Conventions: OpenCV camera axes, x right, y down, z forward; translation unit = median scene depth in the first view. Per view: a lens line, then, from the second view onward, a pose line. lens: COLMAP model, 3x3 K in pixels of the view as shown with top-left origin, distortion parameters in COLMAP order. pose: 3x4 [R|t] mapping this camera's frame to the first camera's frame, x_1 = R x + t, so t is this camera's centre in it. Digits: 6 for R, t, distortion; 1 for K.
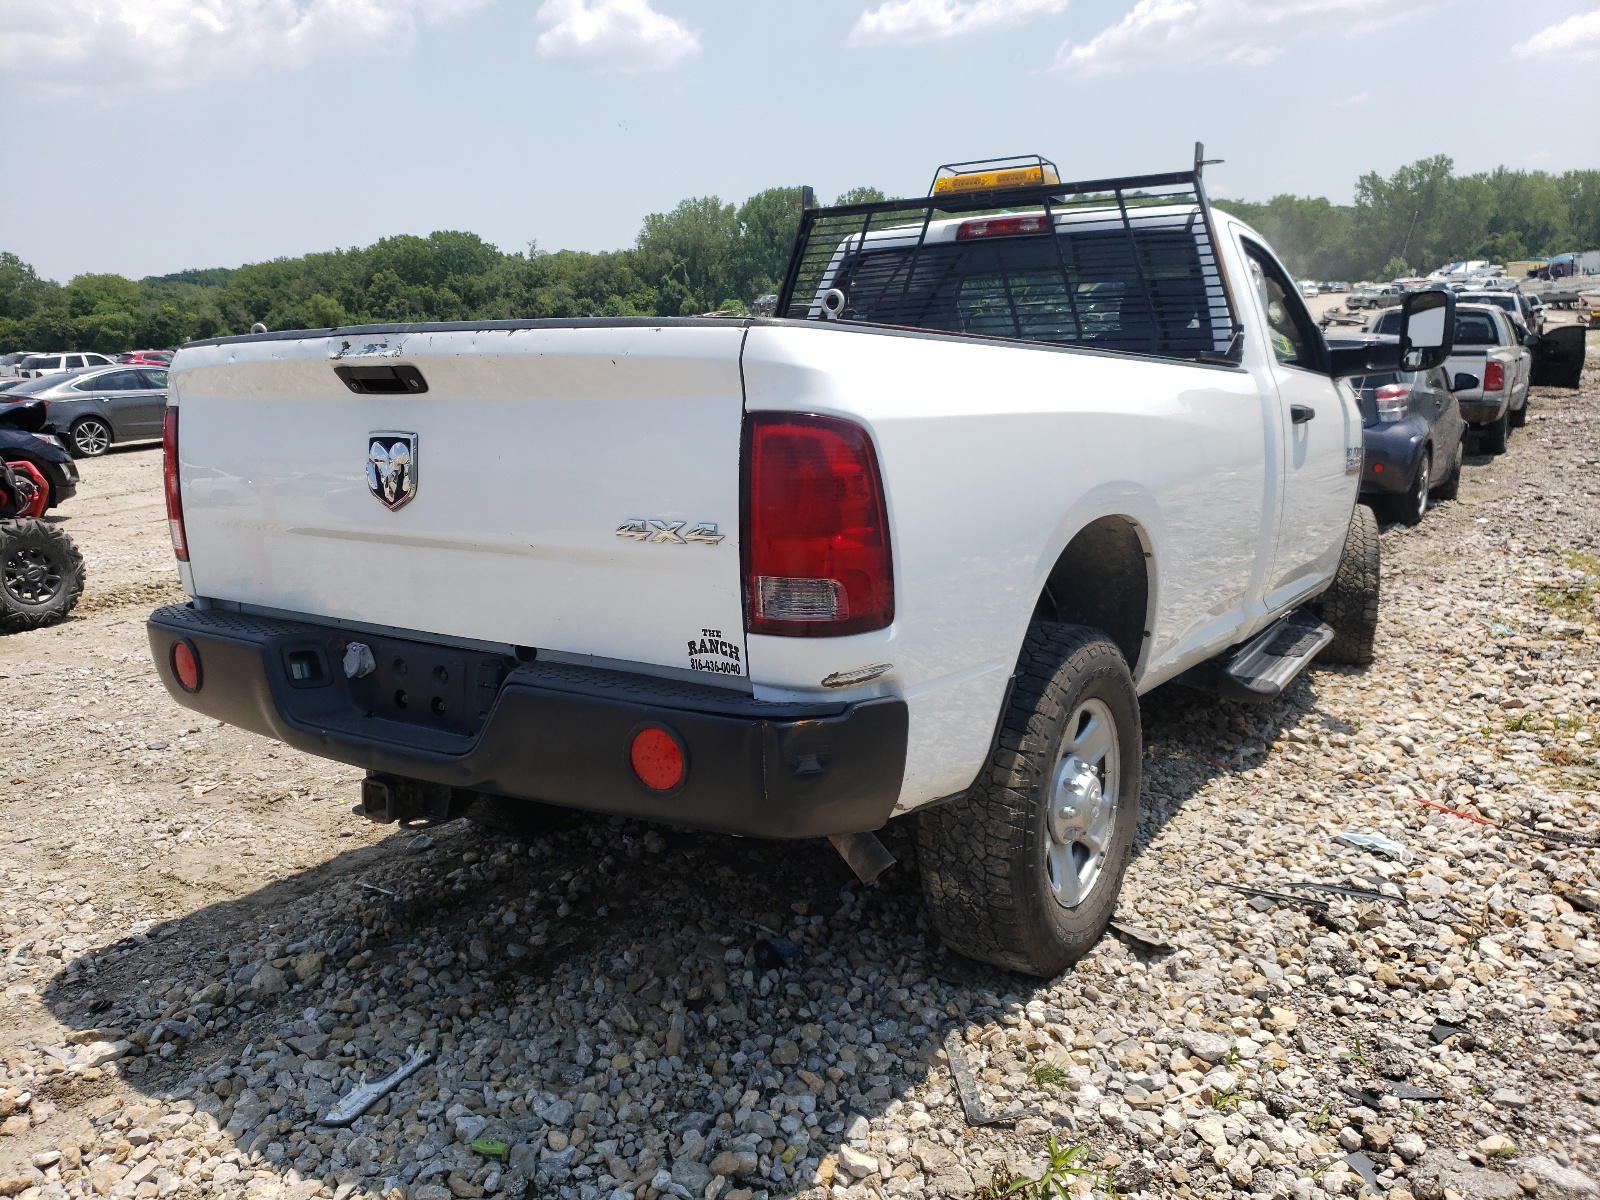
lens RADIAL K [[1233.6, 0, 806.4], [0, 1233.6, 599.3], [0, 0, 1]] dist [0.031700, 0.001392]
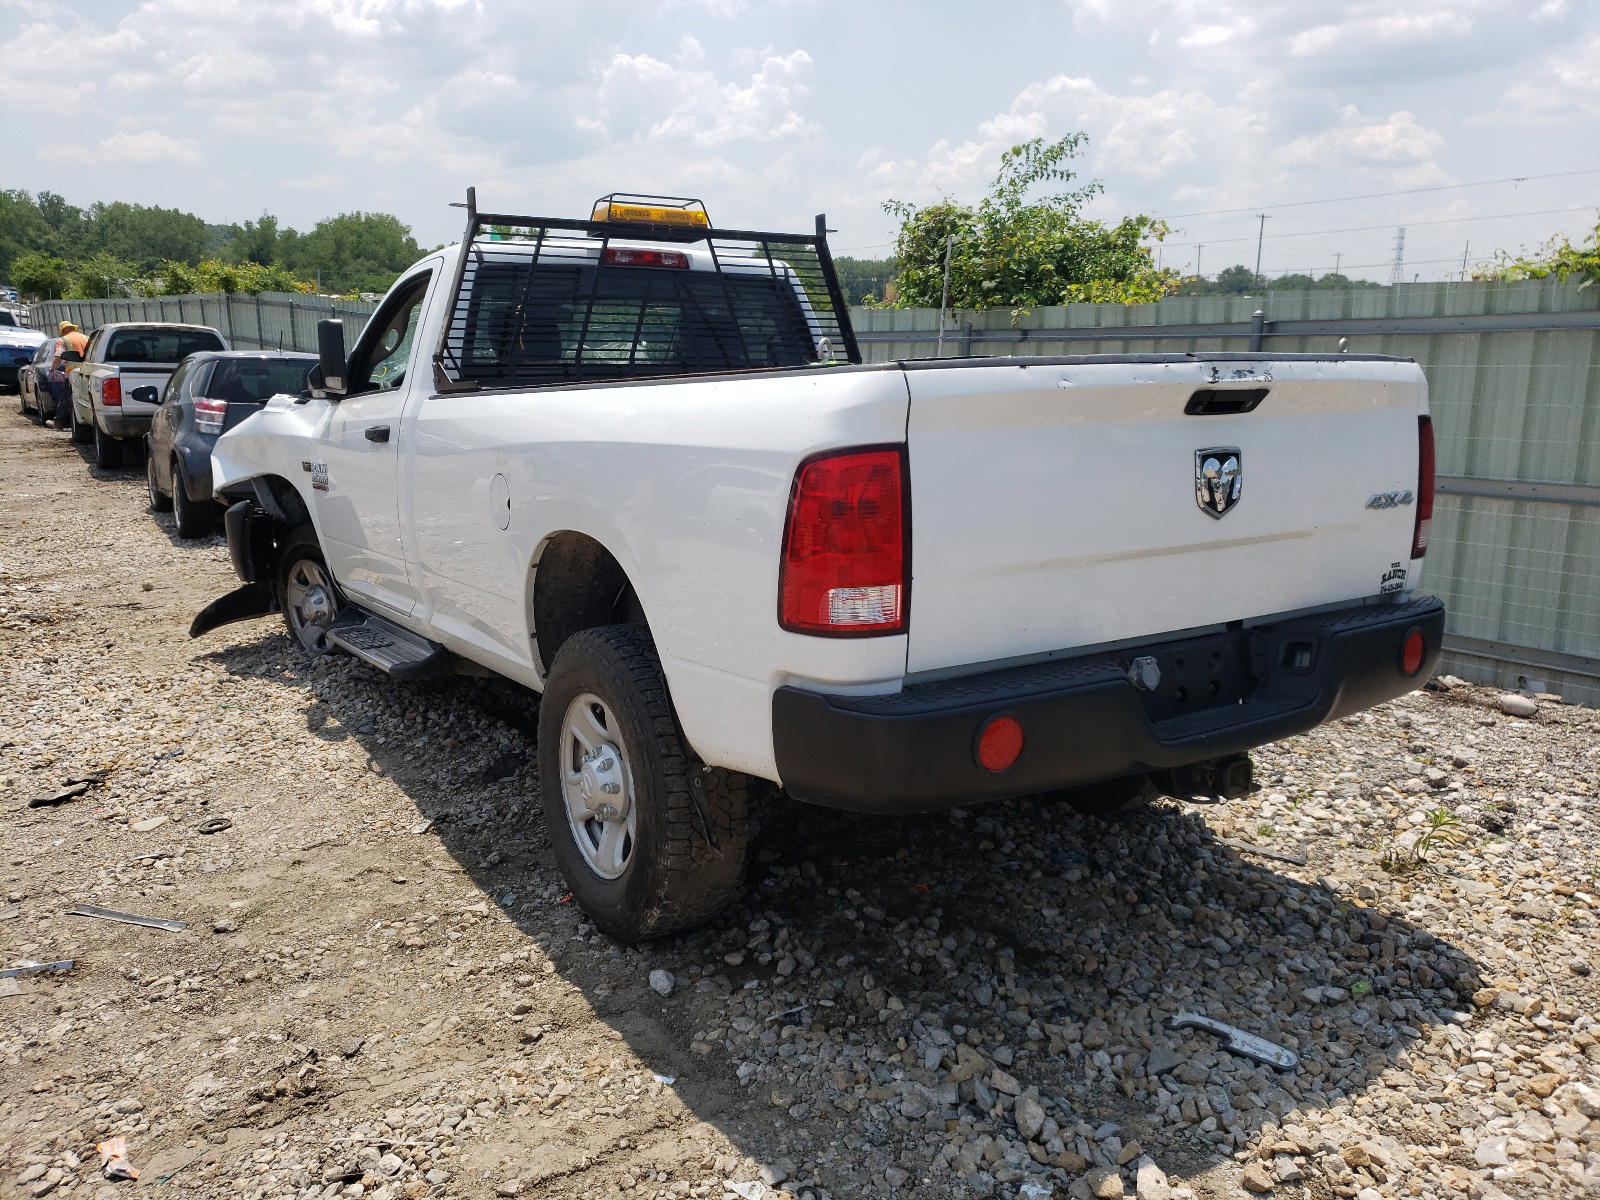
lens RADIAL K [[1233.6, 0, 805.2], [0, 1233.6, 602.0], [0, 0, 1]] dist [0.031700, 0.001392]
pose [[0.403449, -0.154985, 0.901780, -1.466955], [0.168679, 0.981257, 0.093179, -0.161058], [-0.899320, 0.114518, 0.422030, 0.854138]]
